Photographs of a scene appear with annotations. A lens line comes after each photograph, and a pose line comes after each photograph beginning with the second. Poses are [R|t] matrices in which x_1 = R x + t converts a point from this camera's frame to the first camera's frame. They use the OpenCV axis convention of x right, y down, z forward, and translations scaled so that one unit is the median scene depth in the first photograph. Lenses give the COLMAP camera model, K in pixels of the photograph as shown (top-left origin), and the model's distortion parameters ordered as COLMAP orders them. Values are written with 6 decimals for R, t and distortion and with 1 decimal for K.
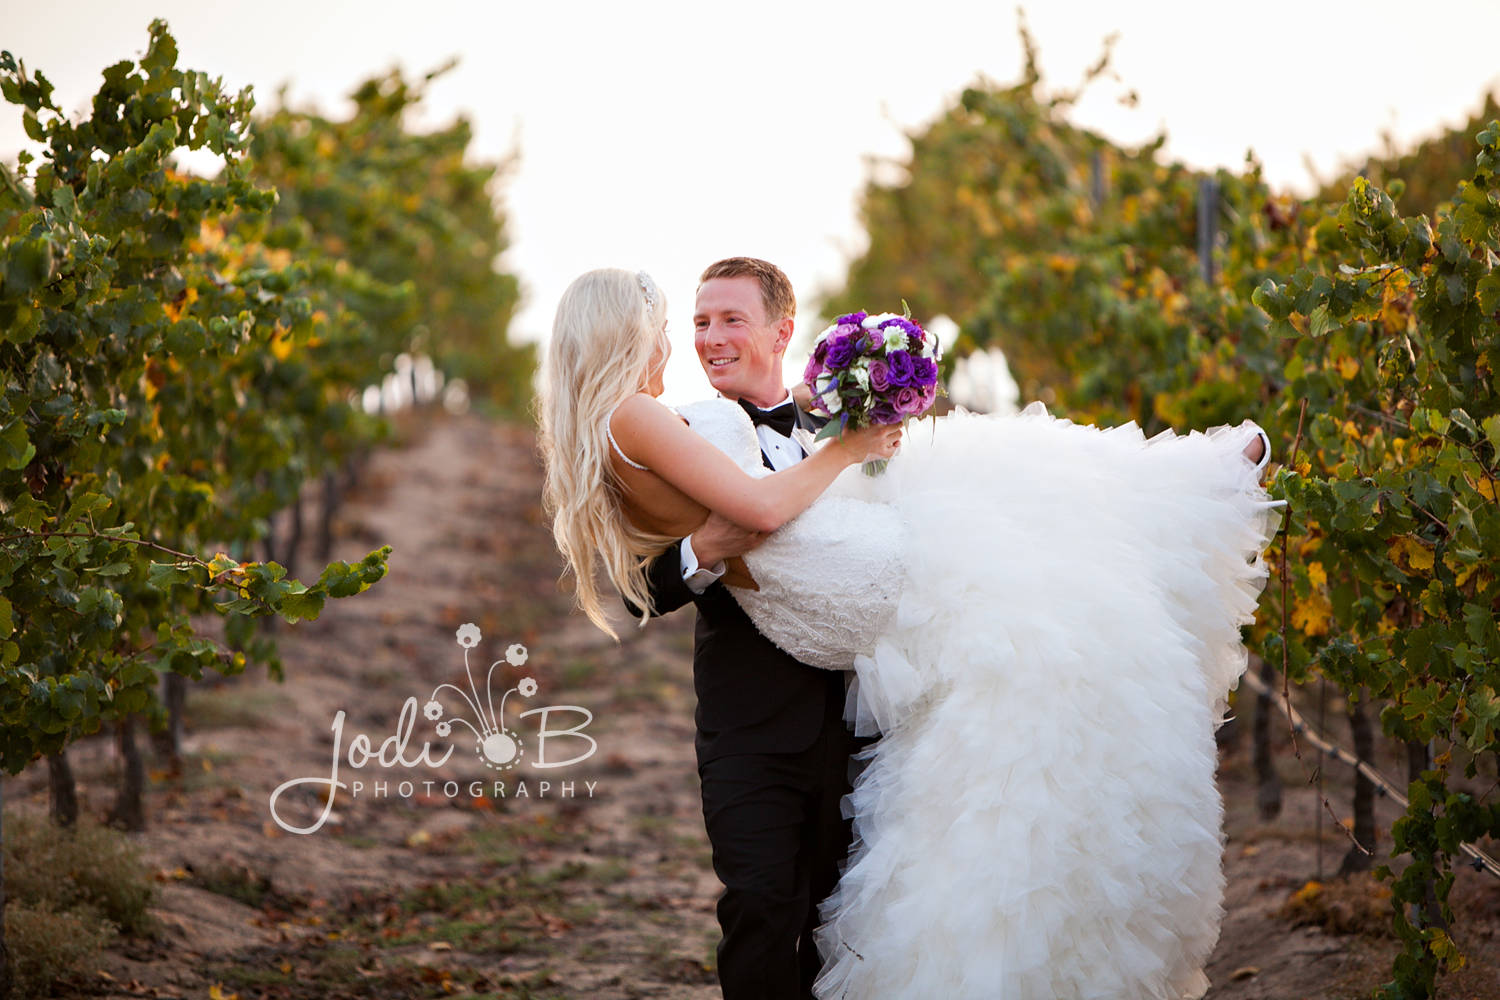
lens RADIAL K [[7485.6, 0, 737.2], [0, 7485.6, 510.4], [0, 0, 1]] dist [1.619863, 0.000000]
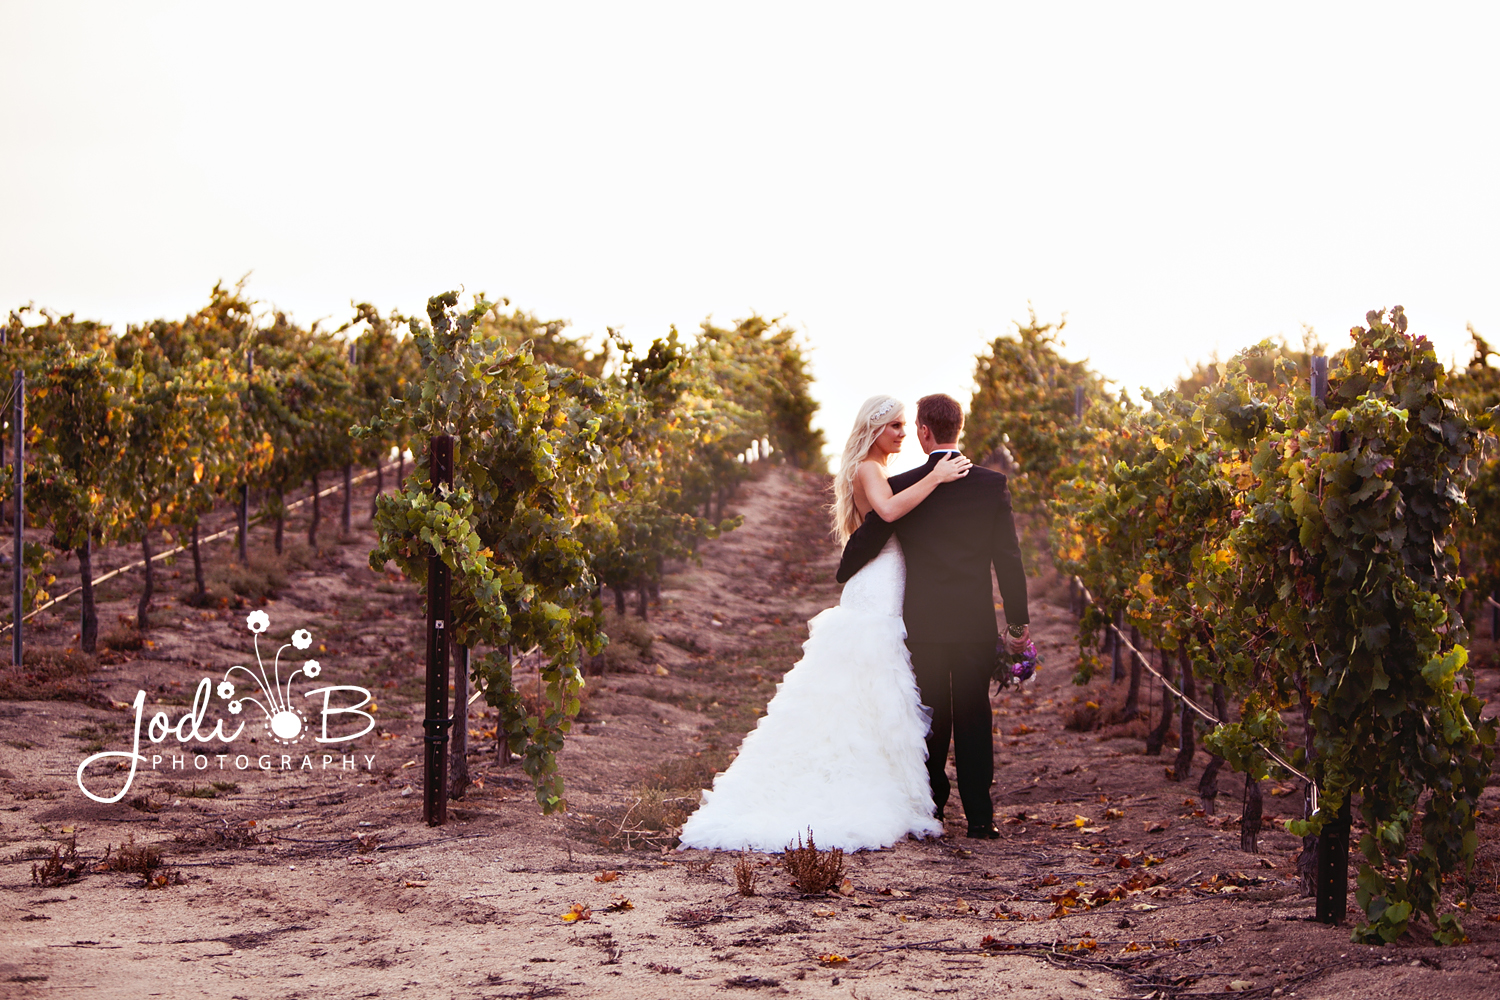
lens RADIAL K [[4134.2, 0, 755.5], [0, 4134.2, 498.0], [0, 0, 1]] dist [-0.052340, 0.000000]
pose [[0.998082, 0.042585, -0.044936, 0.020330], [-0.042811, 0.999075, -0.004079, 0.003747], [0.044720, 0.005995, 0.998982, -0.407118]]
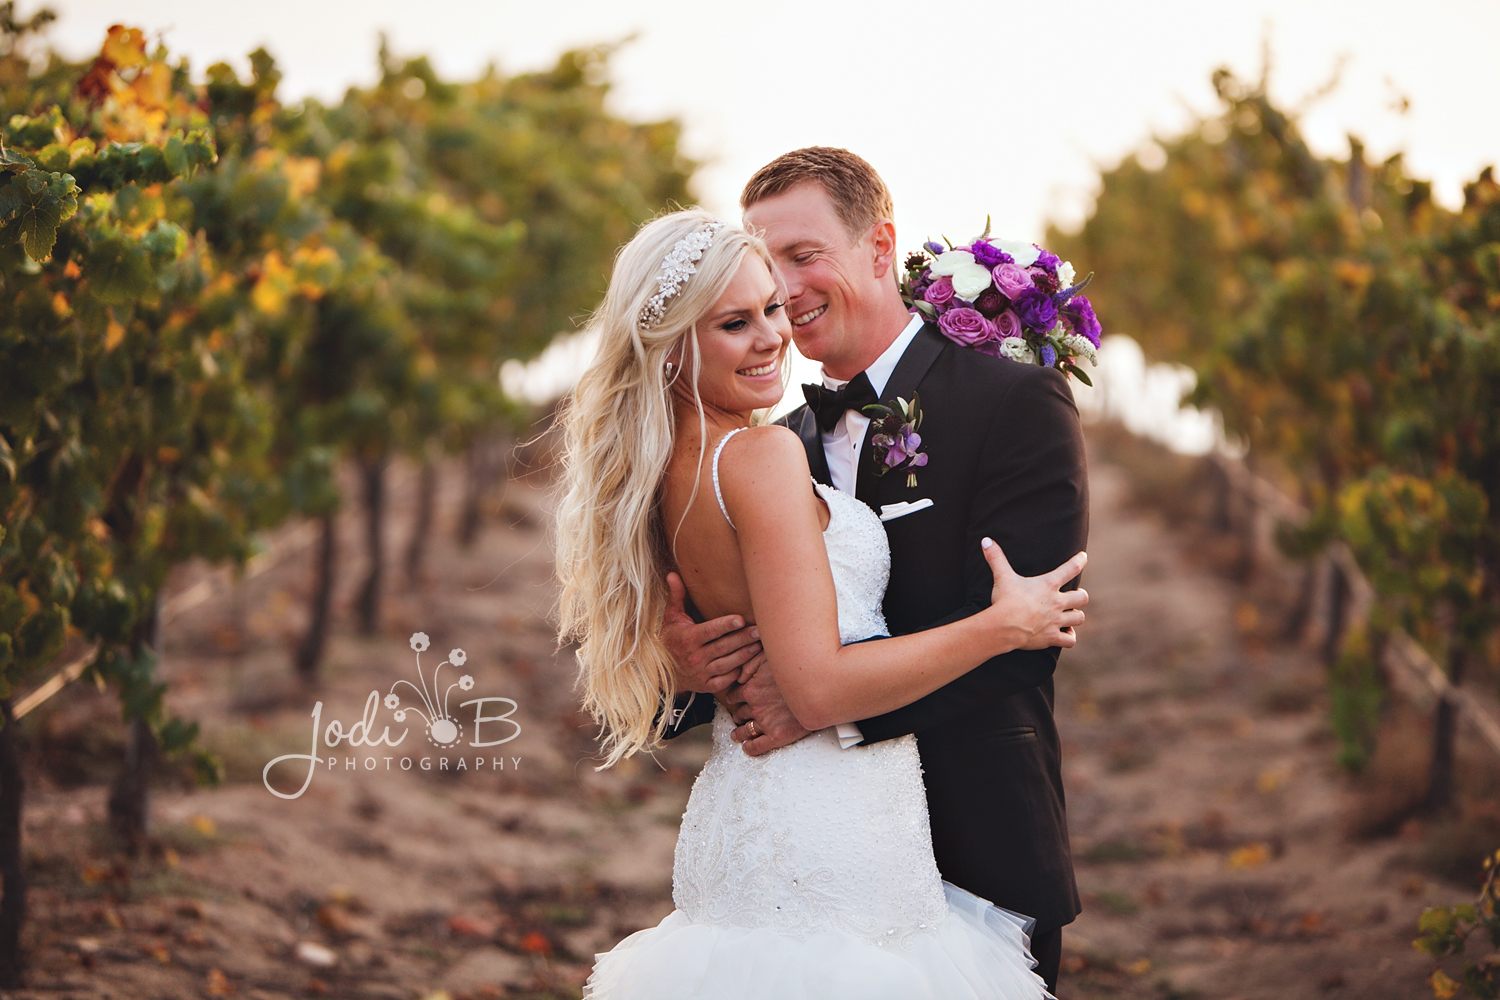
lens RADIAL K [[5298.2, 0, 746.7], [0, 5298.2, 500.1], [0, 0, 1]] dist [1.039096, 0.000000]
pose [[0.996625, 0.076864, -0.028808, -0.002121], [-0.076703, 0.997032, 0.006663, -0.009473], [0.029235, -0.004431, 0.999563, 0.511223]]
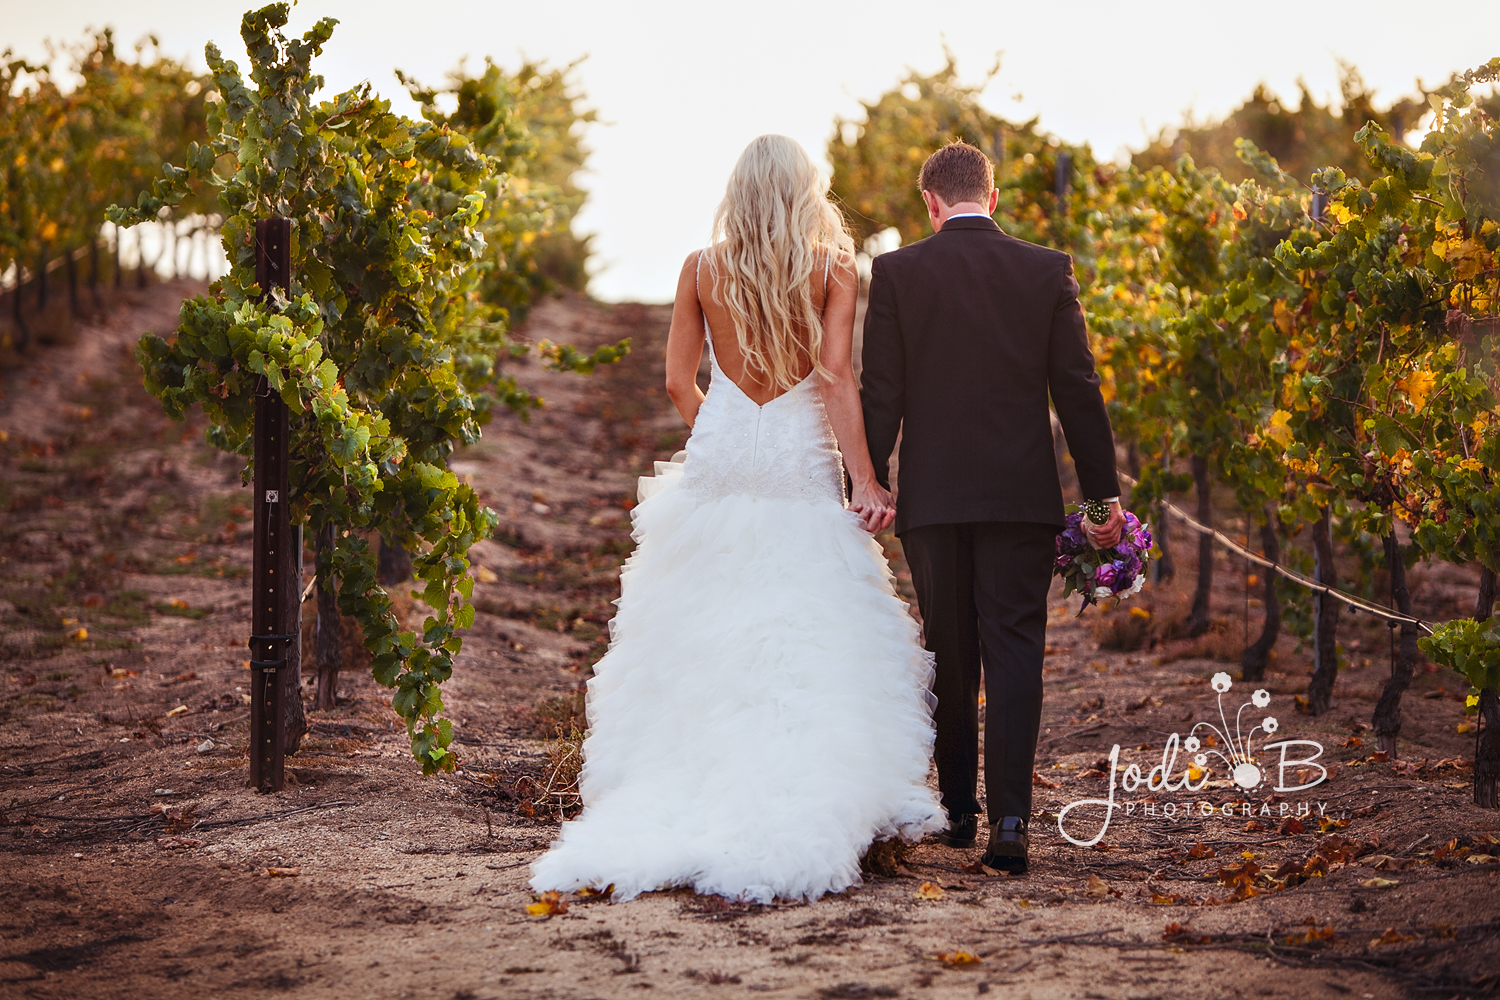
lens RADIAL K [[6122.3, 0, 761.8], [0, 6122.3, 486.2], [0, 0, 1]] dist [0.629285, 0.000000]
pose [[0.999503, 0.029142, 0.012027, -0.021645], [-0.029343, 0.999426, 0.016920, 0.010759], [-0.011527, -0.017265, 0.999785, -0.420812]]
